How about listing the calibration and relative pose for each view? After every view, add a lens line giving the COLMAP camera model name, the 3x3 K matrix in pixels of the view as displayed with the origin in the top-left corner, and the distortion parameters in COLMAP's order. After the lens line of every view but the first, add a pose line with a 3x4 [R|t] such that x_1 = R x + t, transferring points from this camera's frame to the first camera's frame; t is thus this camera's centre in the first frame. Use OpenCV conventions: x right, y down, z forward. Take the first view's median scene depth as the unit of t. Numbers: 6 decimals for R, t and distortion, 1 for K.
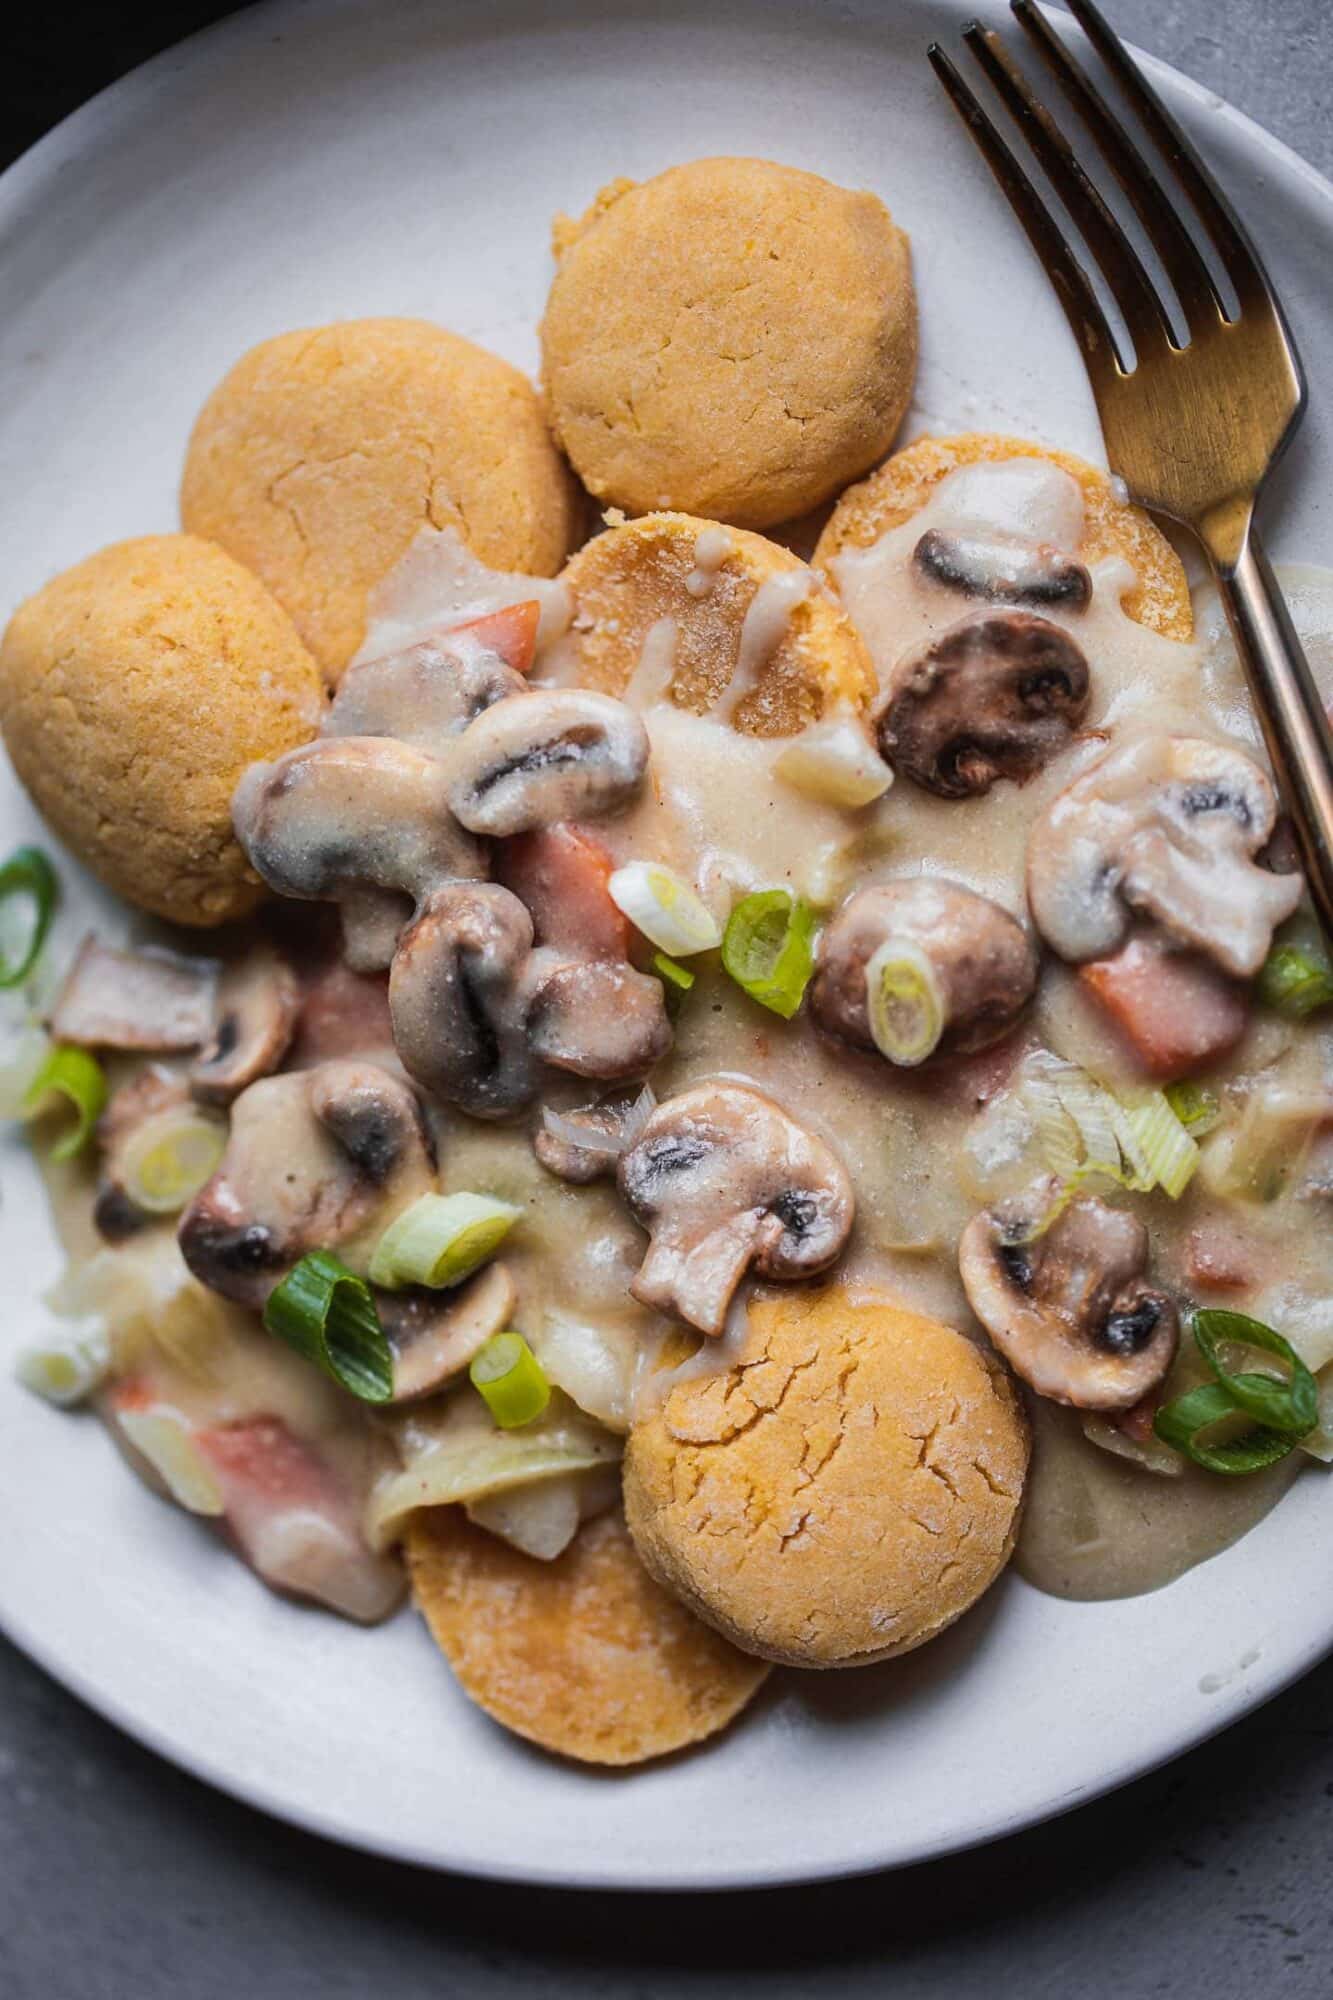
lens RADIAL K [[6145.3, 0, 666.5], [0, 6145.3, 1000.0], [0, 0, 1]] dist [-0.133005, 2.625218]
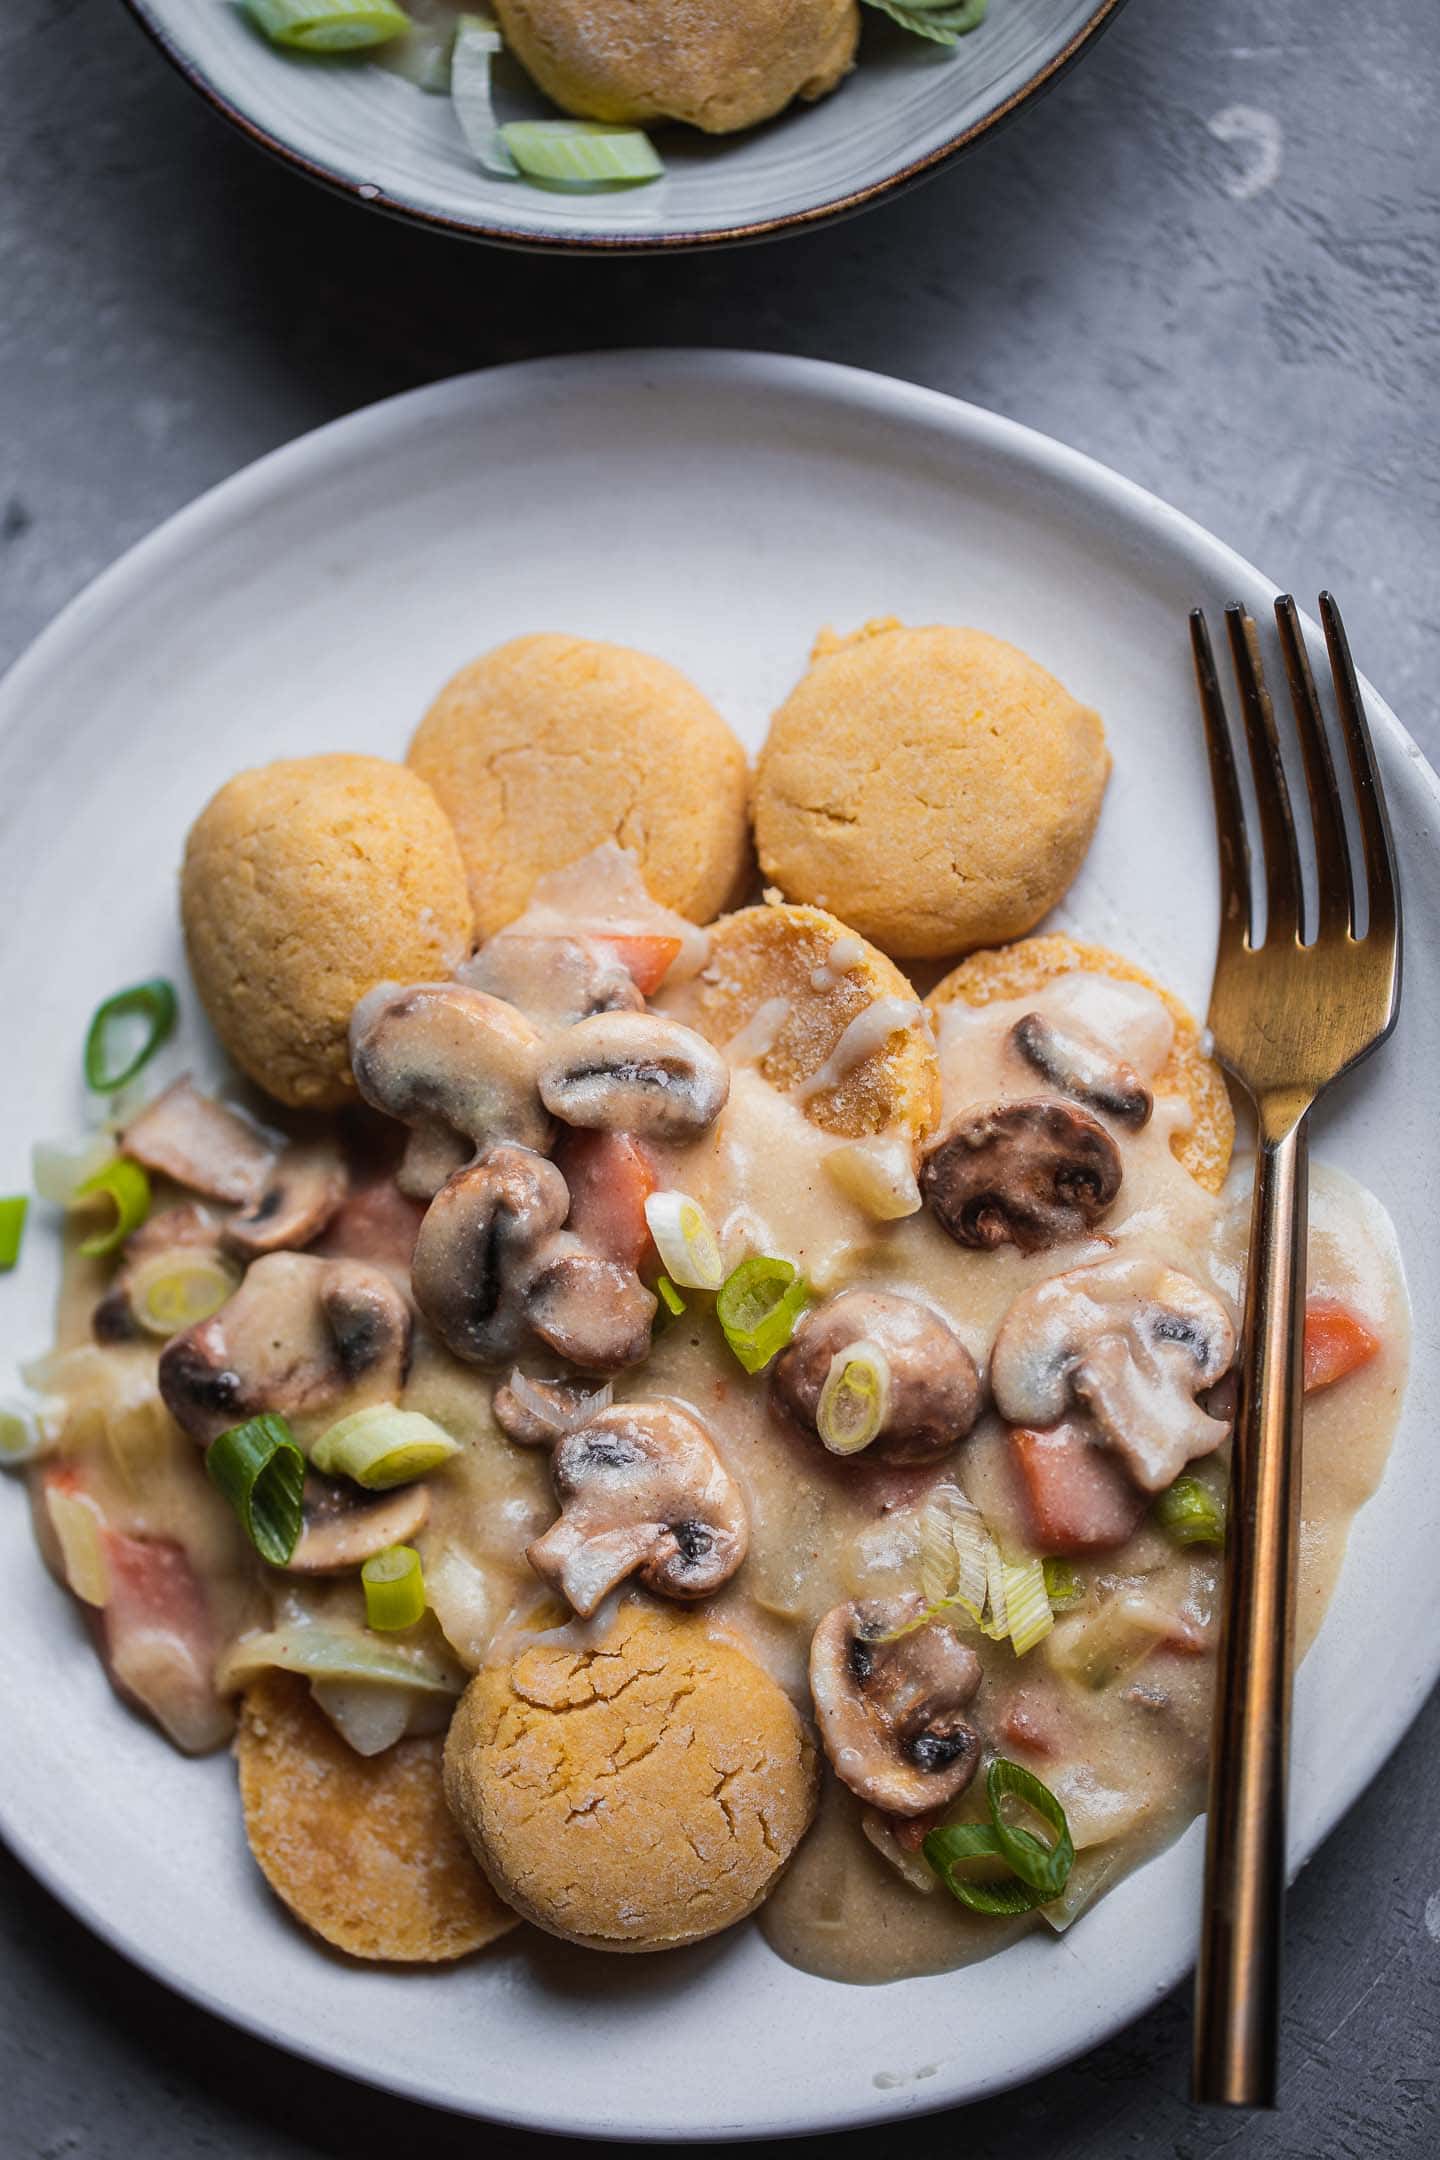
lens RADIAL K [[6636.9, 0, 720.0], [0, 6636.9, 1080.0], [0, 0, 1]] dist [-0.133005, 2.625218]
pose [[0.928379, 0.371610, -0.004235, -0.000113], [-0.371106, 0.926390, -0.063889, 0.031984], [-0.019818, 0.060885, 0.997948, -0.190753]]
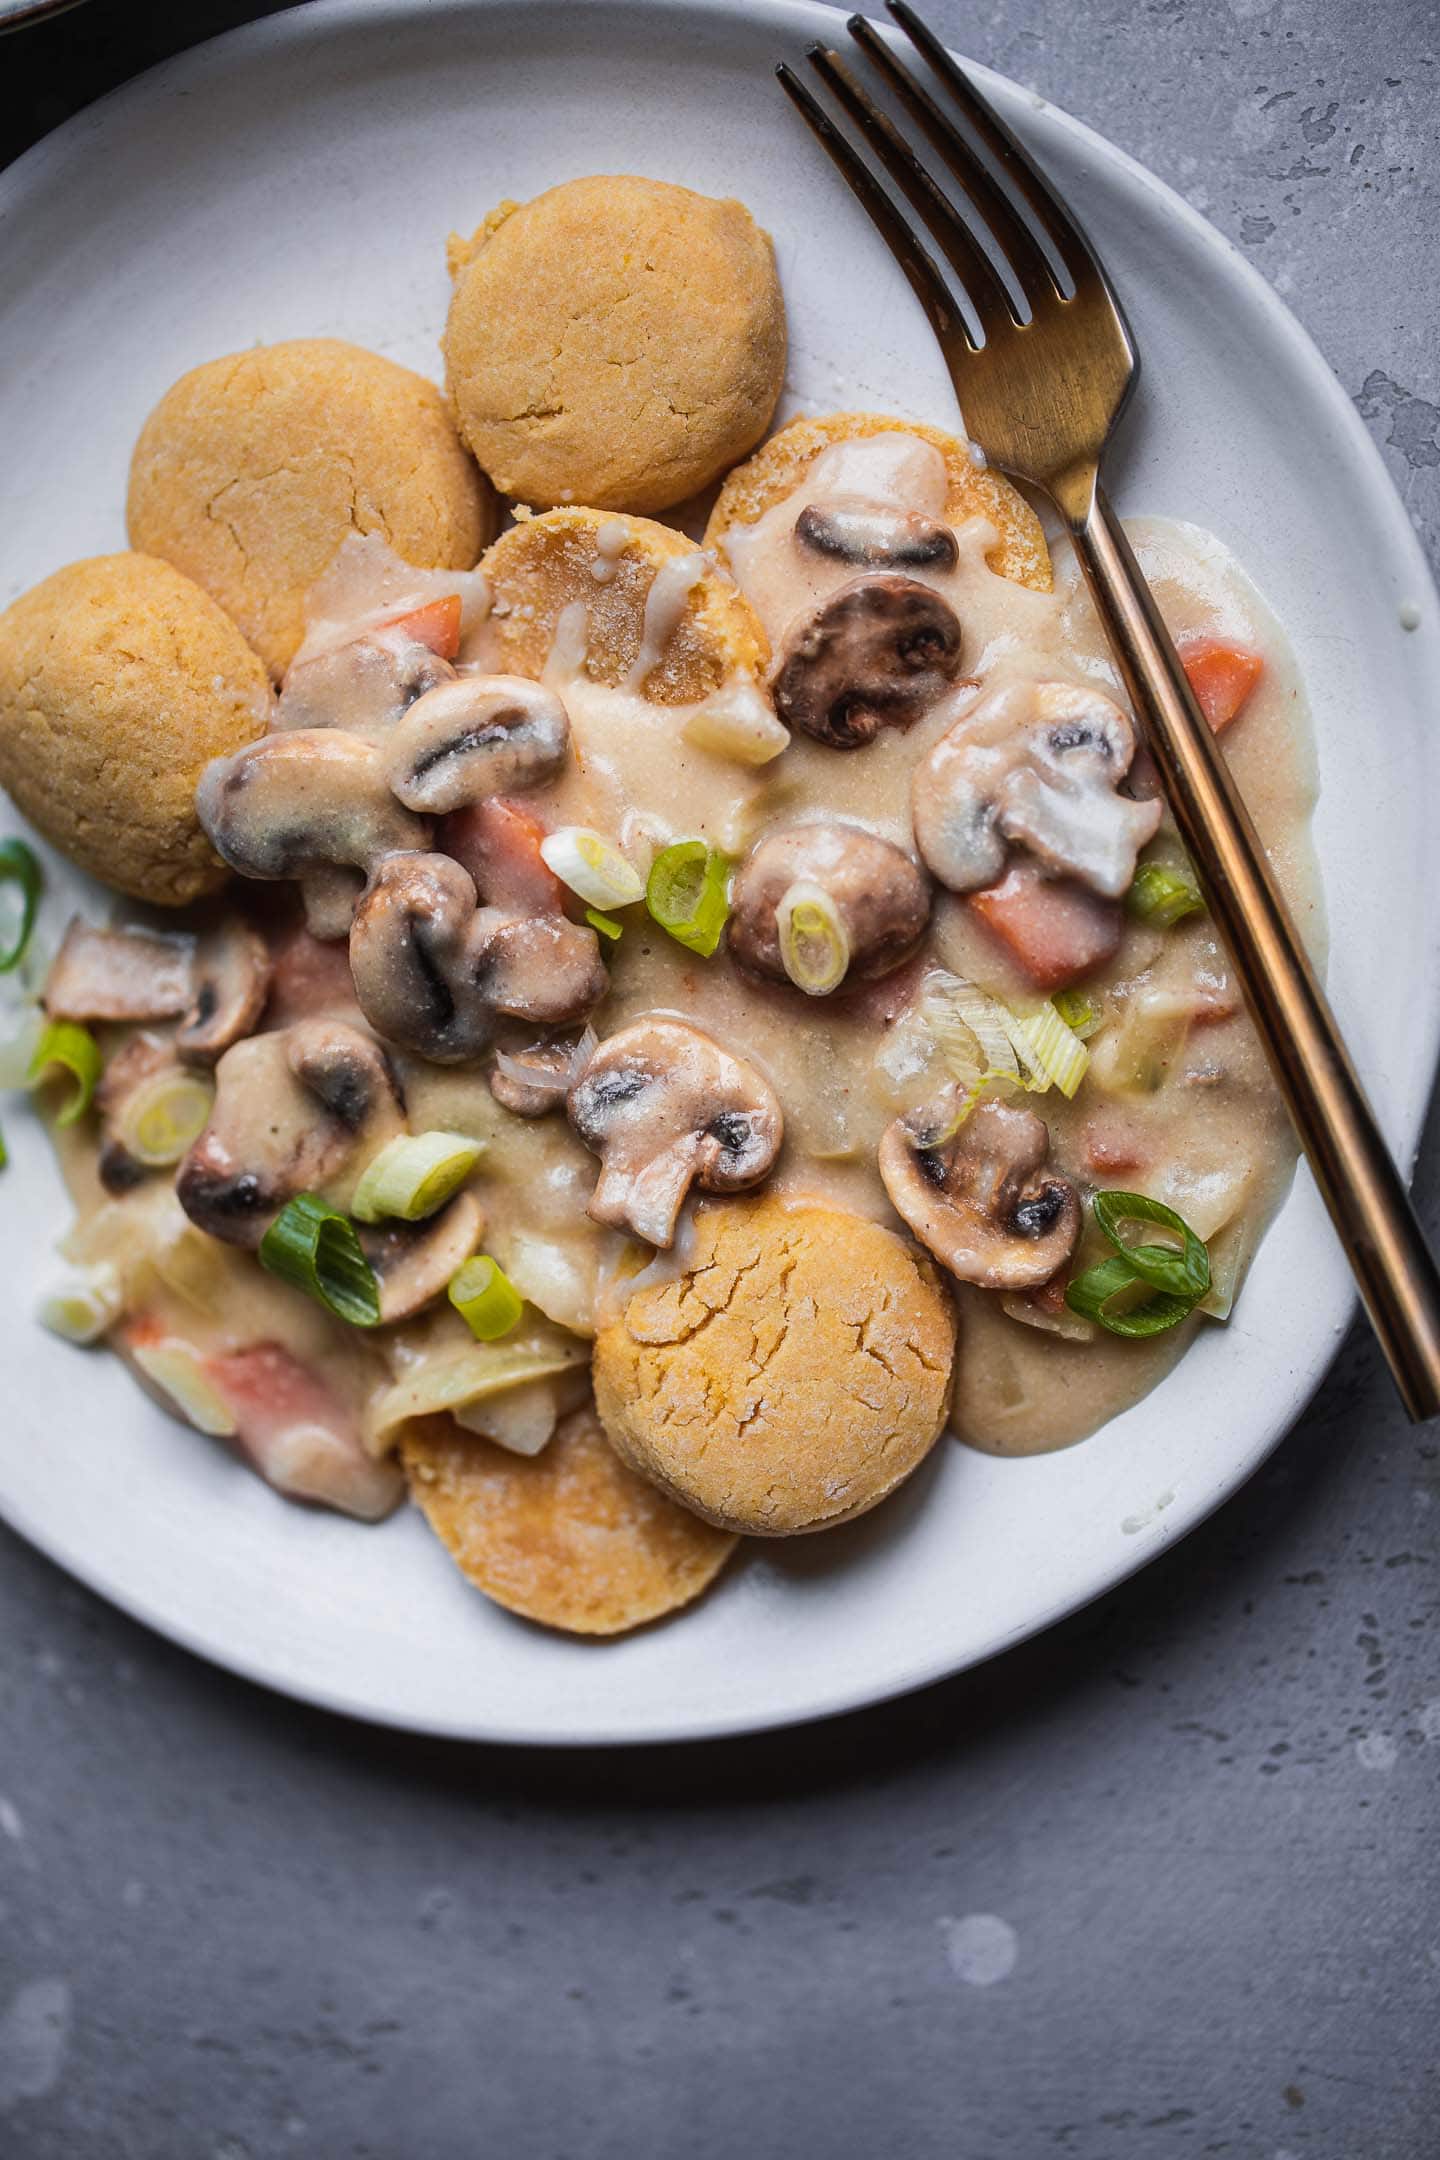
lens RADIAL K [[6636.9, 0, 720.0], [0, 6636.9, 1080.0], [0, 0, 1]] dist [-0.133005, 2.625218]
pose [[0.997365, -0.071842, 0.010067, 0.007627], [0.071125, 0.995710, 0.059181, -0.045413], [-0.014275, -0.058310, 0.998196, -0.195744]]
